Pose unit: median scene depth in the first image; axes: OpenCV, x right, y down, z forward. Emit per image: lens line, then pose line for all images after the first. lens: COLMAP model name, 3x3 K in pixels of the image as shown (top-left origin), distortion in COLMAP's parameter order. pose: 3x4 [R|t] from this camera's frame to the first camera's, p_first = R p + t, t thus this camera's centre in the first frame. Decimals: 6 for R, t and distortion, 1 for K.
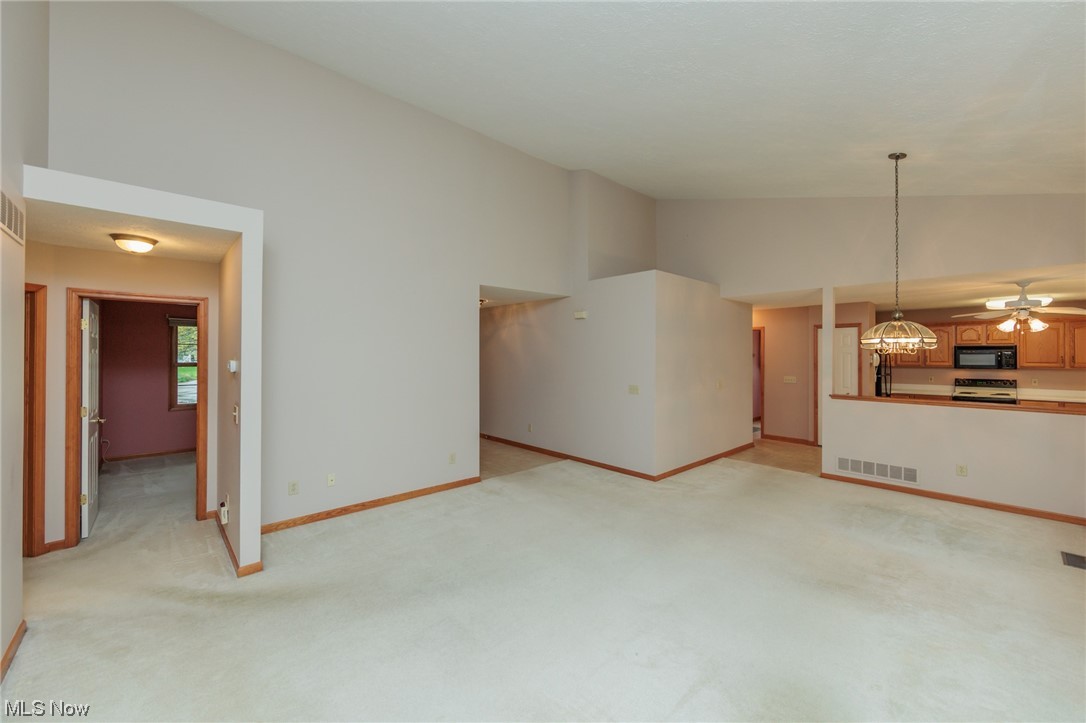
lens RADIAL K [[421.9, 0, 543.2], [0, 421.9, 353.9], [0, 0, 1]] dist [-0.001241, -0.000374]
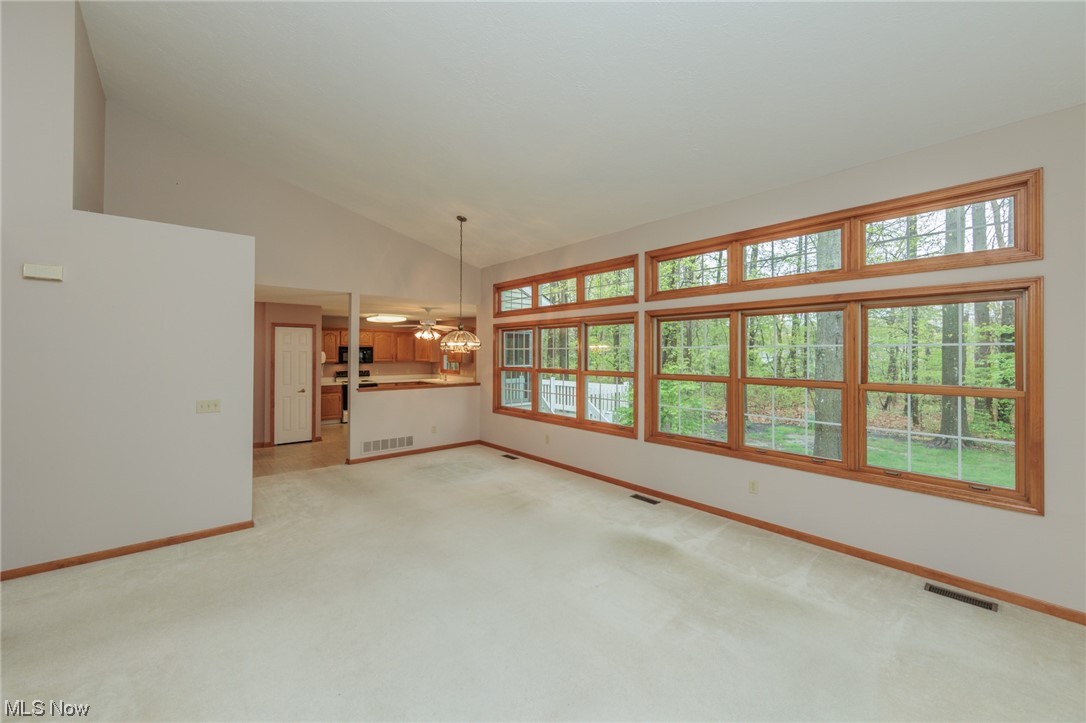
lens RADIAL K [[421.9, 0, 543.2], [0, 421.9, 353.9], [0, 0, 1]] dist [-0.001241, -0.000374]
pose [[0.022440, -0.001673, 0.999747, -0.440714], [-0.006127, 0.999980, 0.001811, -0.002891], [-0.999729, -0.006166, 0.022430, 0.473653]]
